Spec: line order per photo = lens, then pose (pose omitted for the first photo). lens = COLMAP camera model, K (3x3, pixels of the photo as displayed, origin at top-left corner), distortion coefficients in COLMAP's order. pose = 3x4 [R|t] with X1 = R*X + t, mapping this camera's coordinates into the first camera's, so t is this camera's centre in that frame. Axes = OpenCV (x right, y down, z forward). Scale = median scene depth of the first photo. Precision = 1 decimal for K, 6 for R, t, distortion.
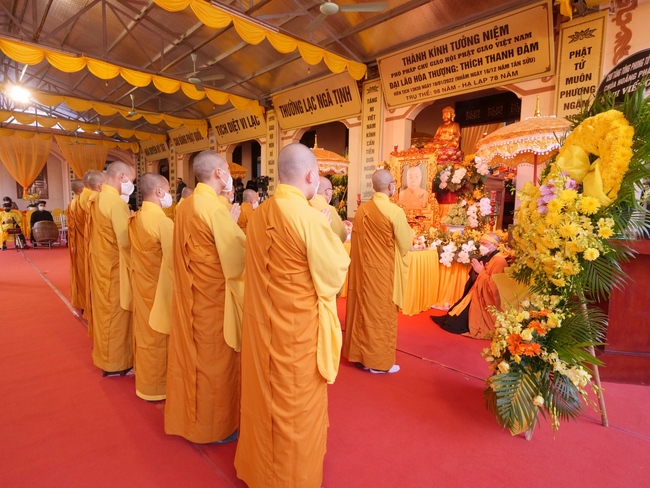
lens RADIAL K [[356.6, 0, 325.0], [0, 356.6, 244.0], [0, 0, 1]] dist [-0.002486, 0.000038]
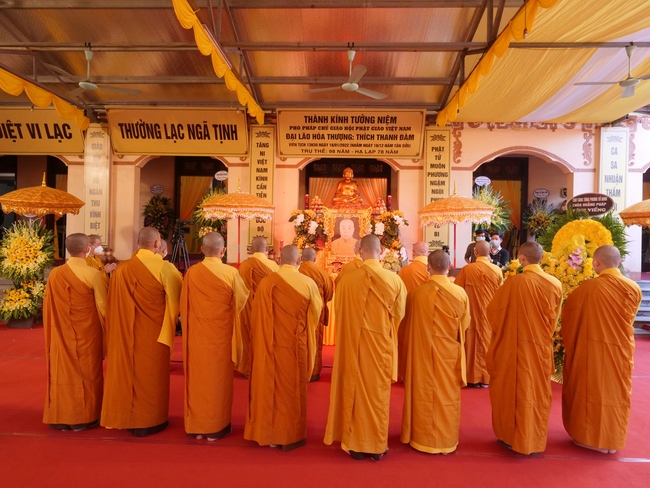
lens RADIAL K [[399.5, 0, 325.0], [0, 399.5, 244.0], [0, 0, 1]] dist [-0.001382, -0.003262]
pose [[0.728856, -0.008984, 0.684608, -0.594338], [0.066499, 0.996115, -0.057725, -0.060950], [-0.681430, 0.087599, 0.726622, 0.113467]]
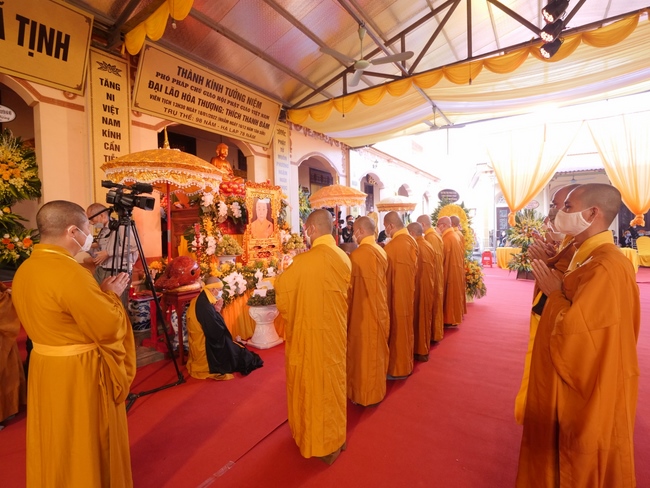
lens RADIAL K [[319.7, 0, 325.0], [0, 319.7, 244.0], [0, 0, 1]] dist [-0.014480, 0.000701]
pose [[-0.202912, -0.056956, 0.977539, -0.642202], [0.122008, 0.989057, 0.082953, -0.125138], [-0.971566, 0.136100, -0.193742, 0.897933]]
